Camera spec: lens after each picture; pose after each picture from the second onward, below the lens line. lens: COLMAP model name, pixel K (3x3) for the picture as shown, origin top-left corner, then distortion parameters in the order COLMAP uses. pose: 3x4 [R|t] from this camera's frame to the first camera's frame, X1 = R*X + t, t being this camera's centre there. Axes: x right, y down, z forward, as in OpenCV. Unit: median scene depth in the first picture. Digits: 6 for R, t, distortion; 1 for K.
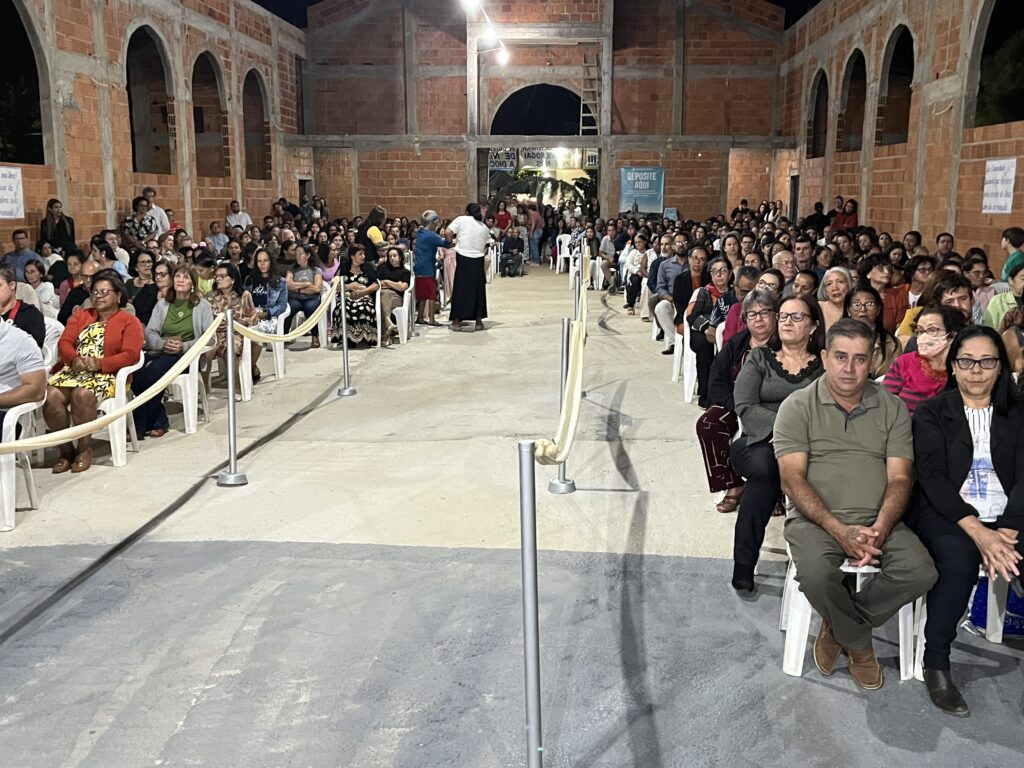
lens RADIAL K [[1061.4, 0, 520.4], [0, 1061.4, 385.2], [0, 0, 1]] dist [0.069751, -0.114154]
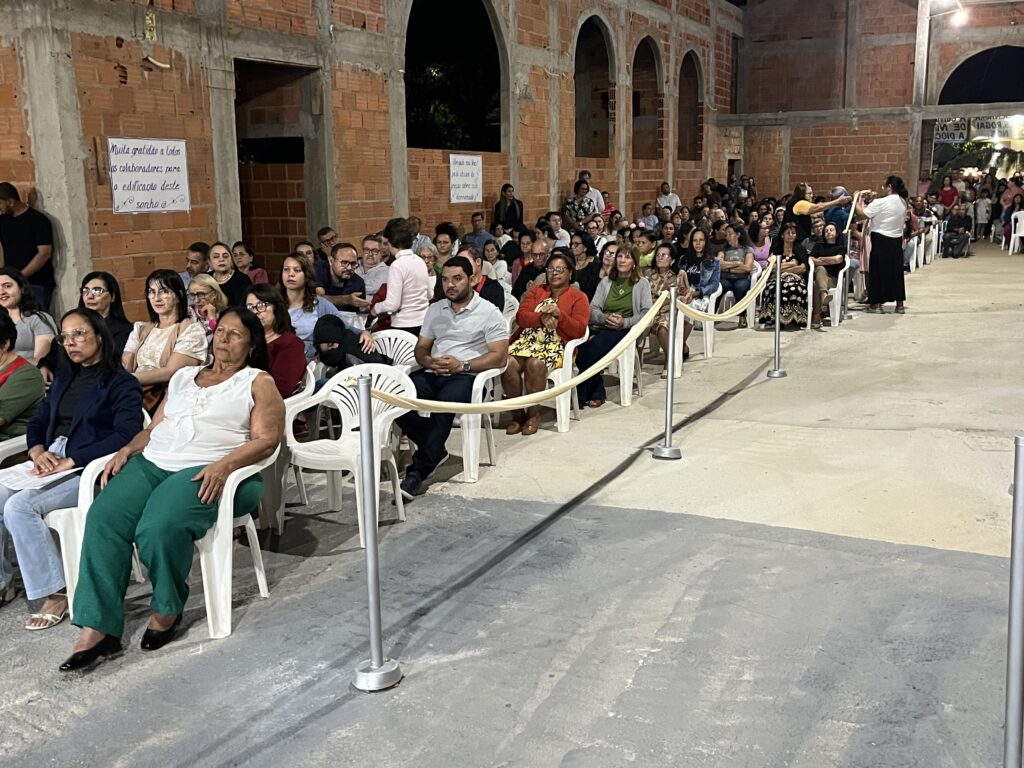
lens RADIAL K [[1061.4, 0, 520.4], [0, 1061.4, 385.2], [0, 0, 1]] dist [0.069751, -0.114154]
pose [[0.929020, 0.053719, -0.366110, -0.018519], [-0.047342, 0.998530, 0.026381, 0.001764], [0.366989, -0.007176, 0.930198, -0.002593]]
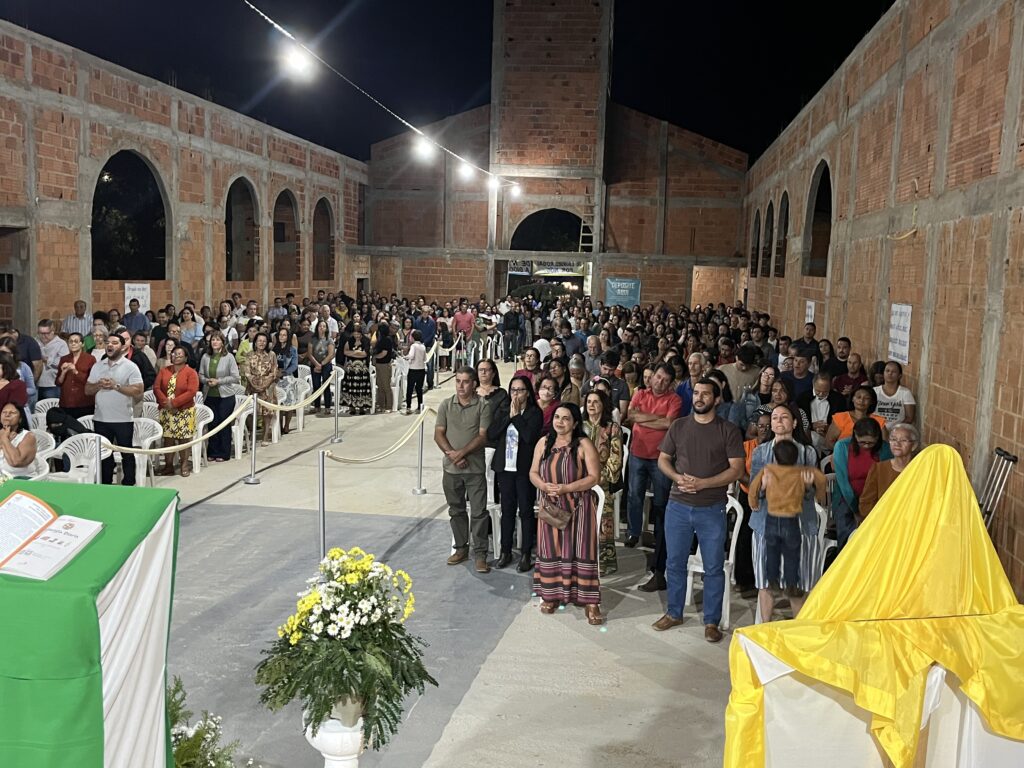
lens RADIAL K [[1279.2, 0, 617.2], [0, 1279.2, 385.9], [0, 0, 1]] dist [0.020221, -0.054437]
pose [[0.997240, 0.036018, -0.064927, 0.326645], [-0.039698, 0.997624, -0.056307, 0.012722], [0.062744, 0.058729, 0.996300, -0.784025]]
